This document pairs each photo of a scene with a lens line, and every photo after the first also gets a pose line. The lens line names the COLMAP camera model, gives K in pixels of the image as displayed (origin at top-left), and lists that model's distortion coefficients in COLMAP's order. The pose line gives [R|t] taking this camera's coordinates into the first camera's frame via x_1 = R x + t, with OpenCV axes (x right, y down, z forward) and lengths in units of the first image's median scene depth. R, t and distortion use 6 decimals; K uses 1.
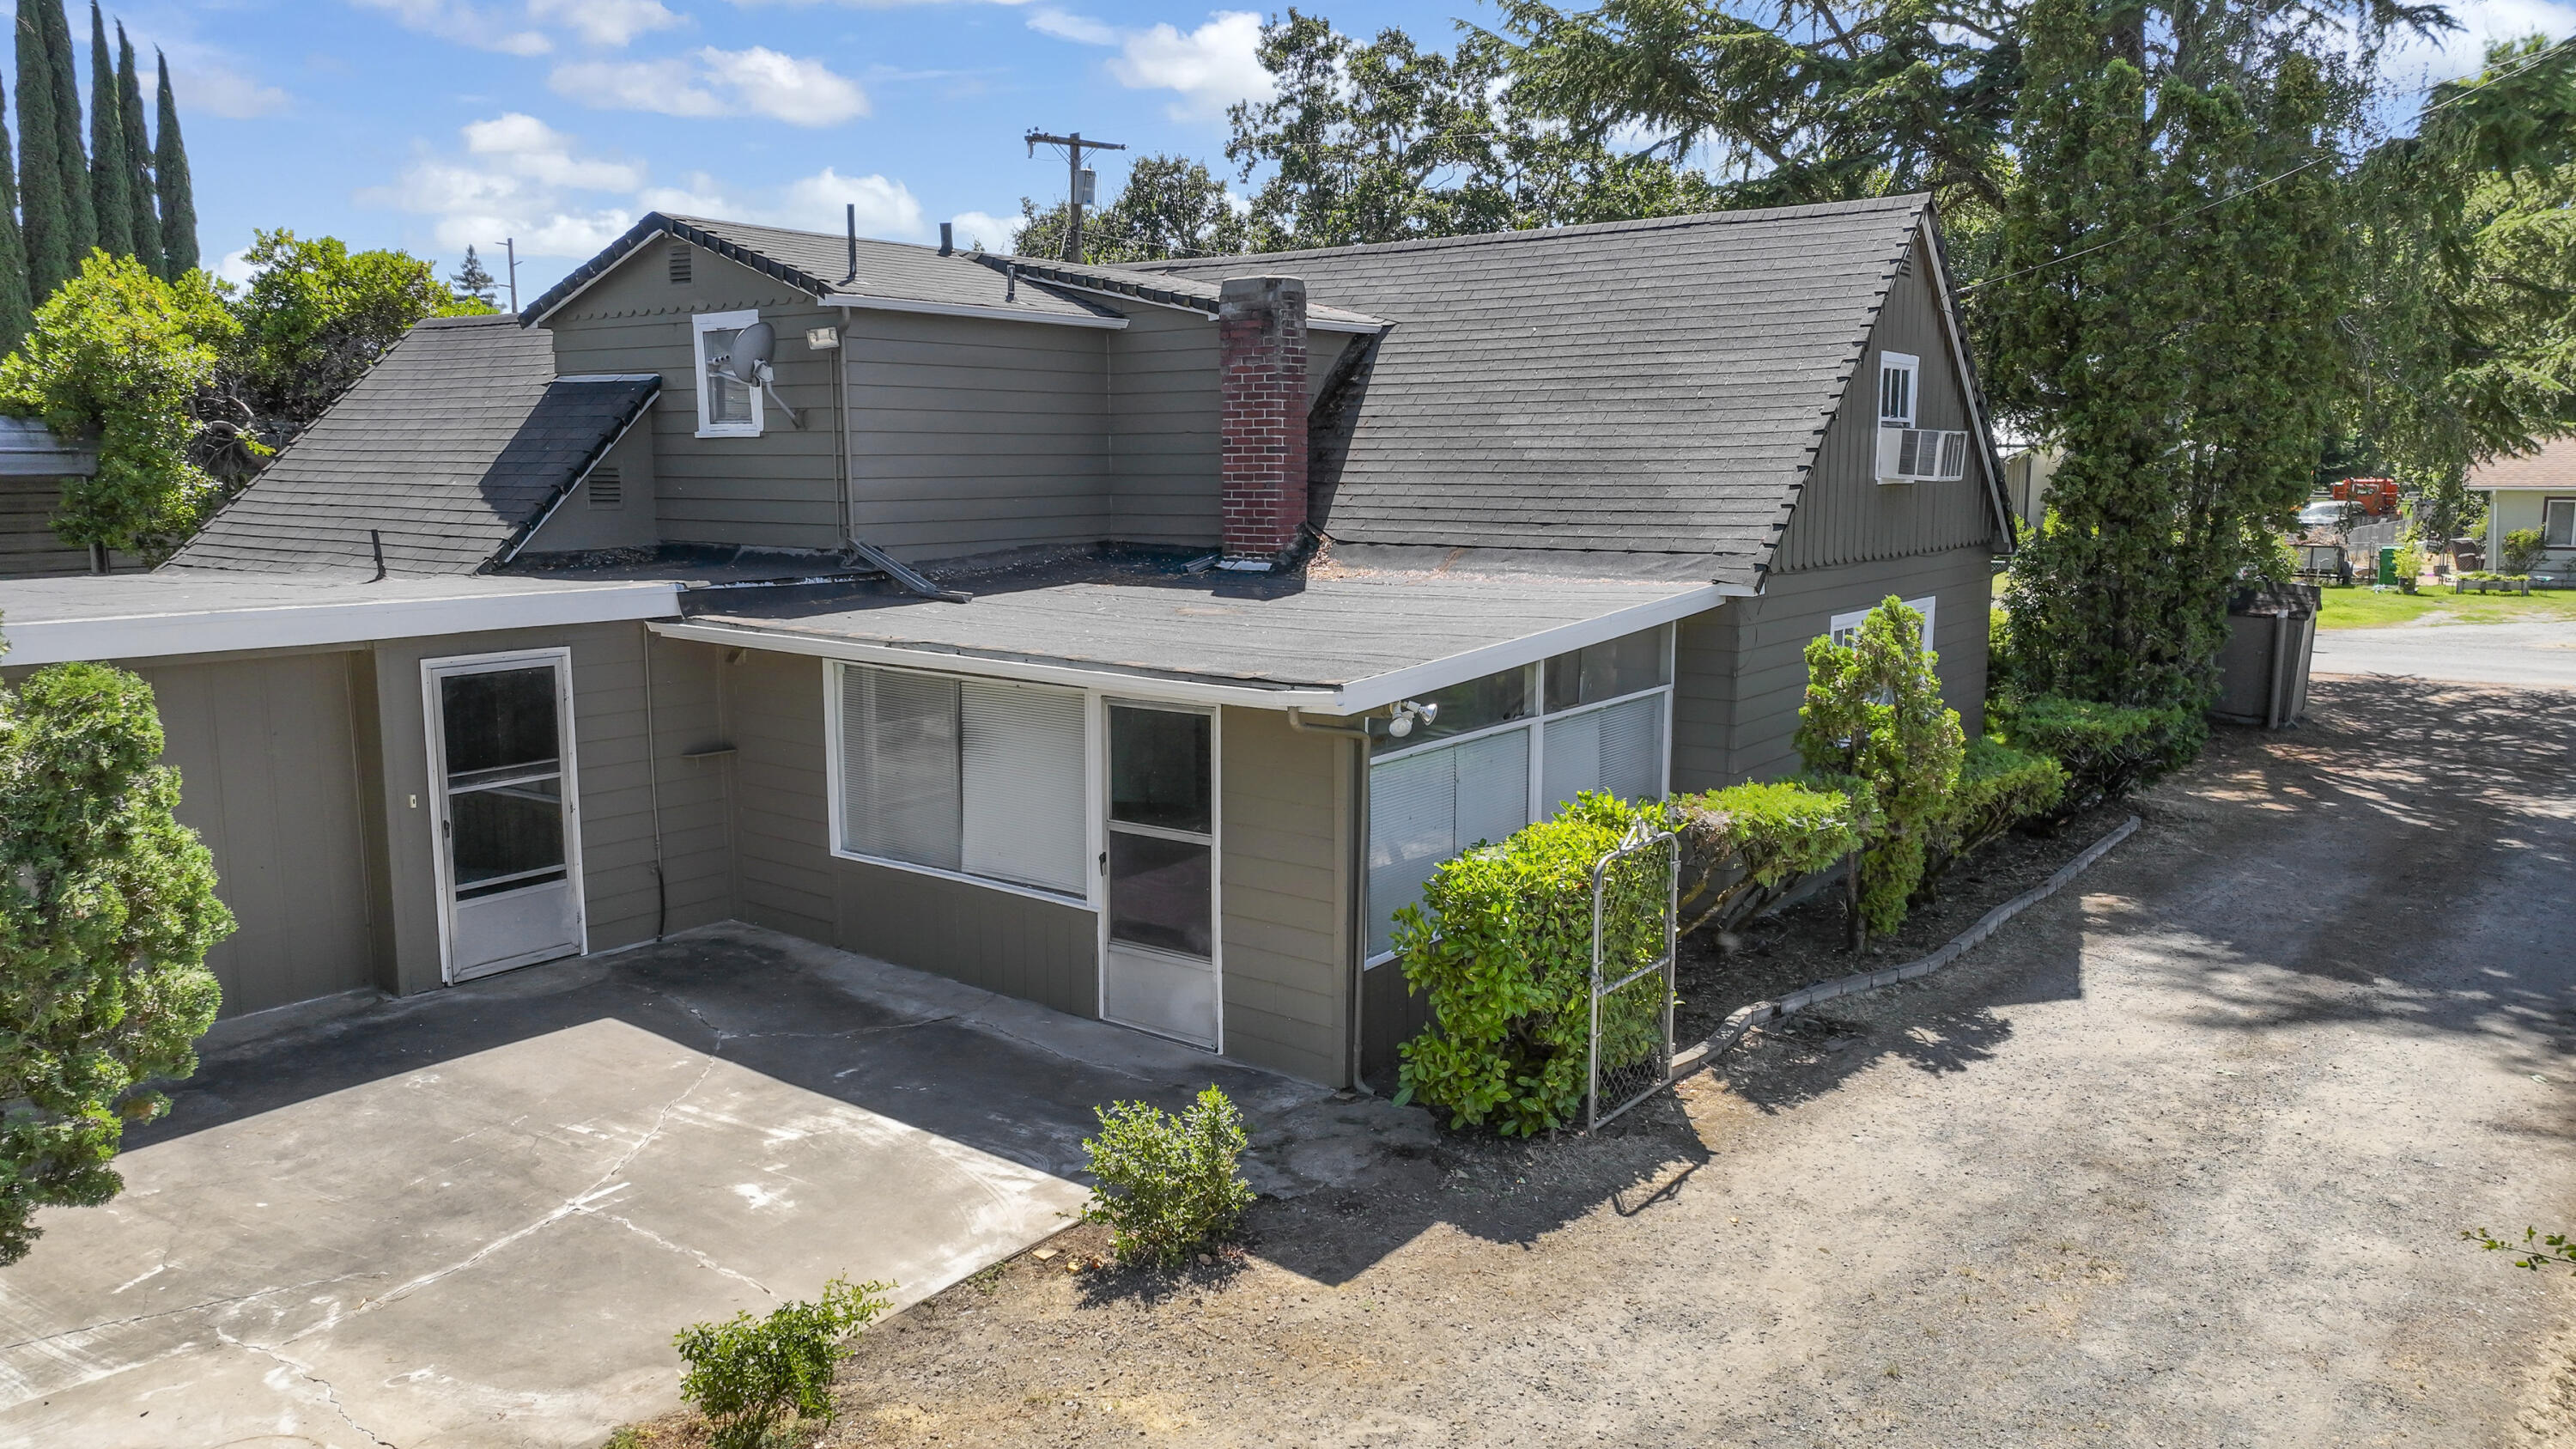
lens RADIAL K [[1814.3, 0, 1280.8], [0, 1814.3, 722.3], [0, 0, 1]] dist [-0.009129, 0.022501]
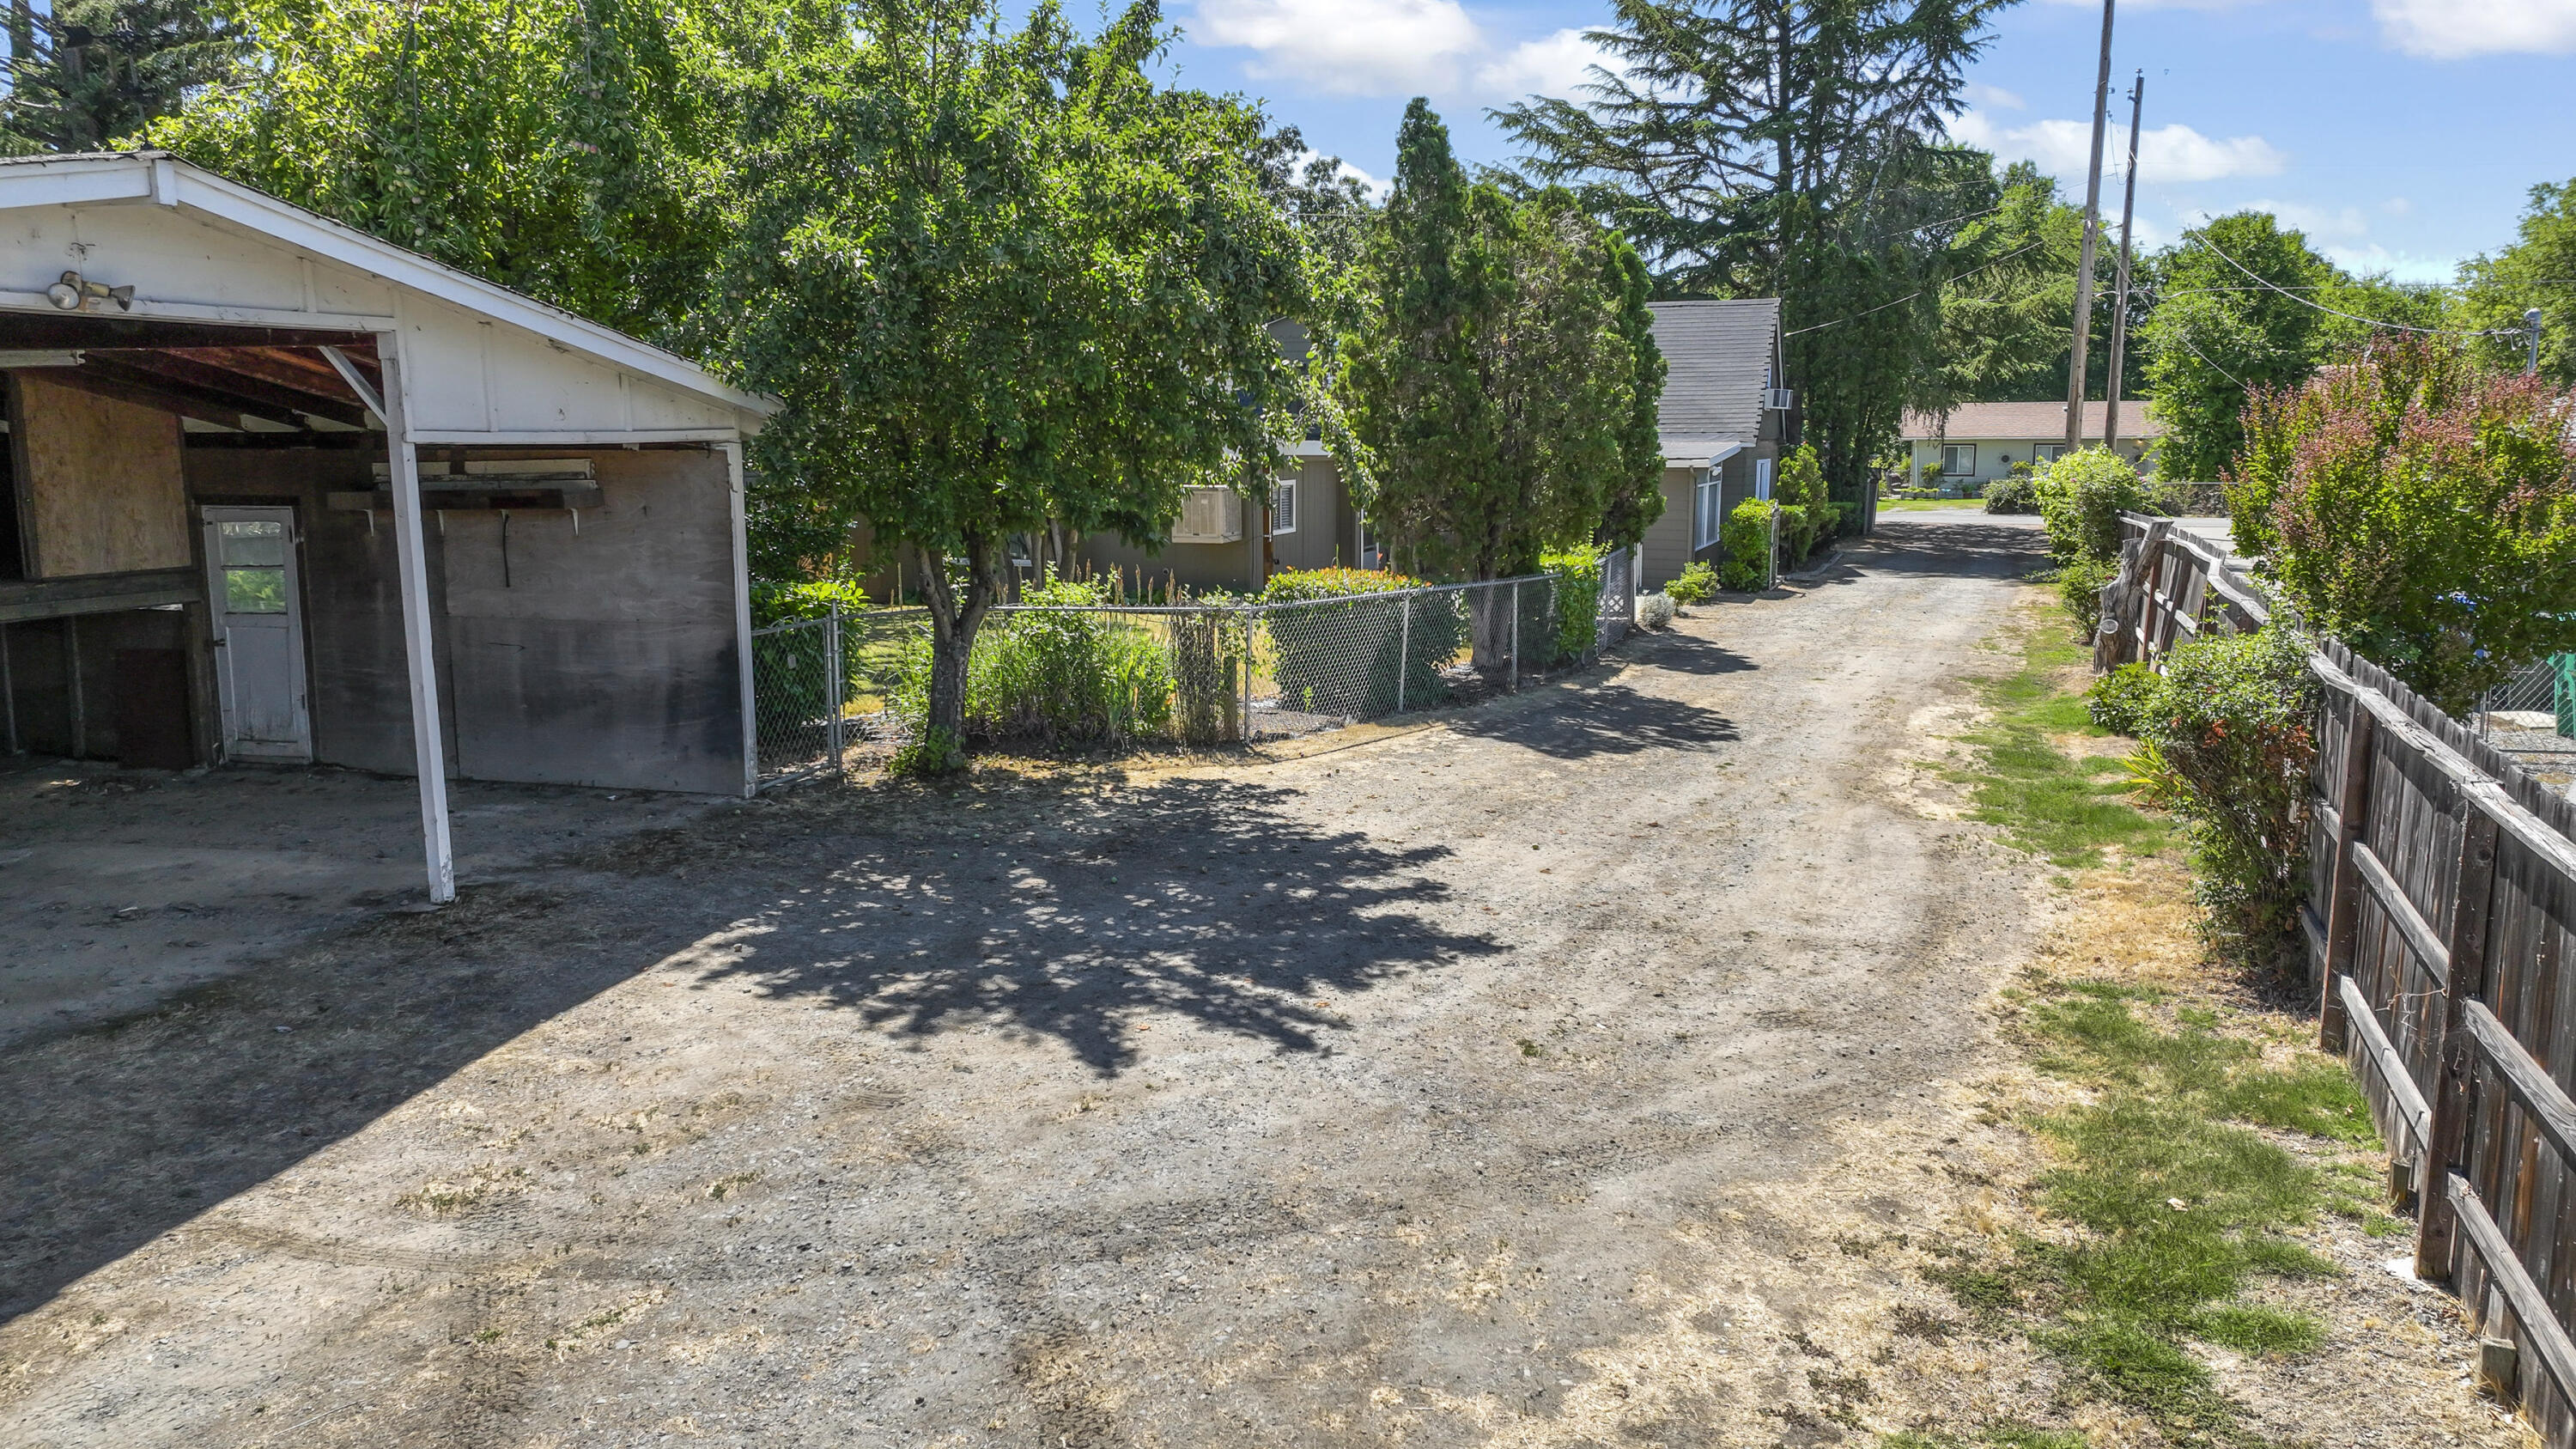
lens RADIAL K [[1814.3, 0, 1292.2], [0, 1814.3, 726.8], [0, 0, 1]] dist [-0.009129, 0.022501]
pose [[0.958190, -0.042828, 0.282910, -0.564656], [0.040045, 0.999076, 0.015617, 0.133664], [-0.283317, -0.003635, 0.959019, -0.679024]]
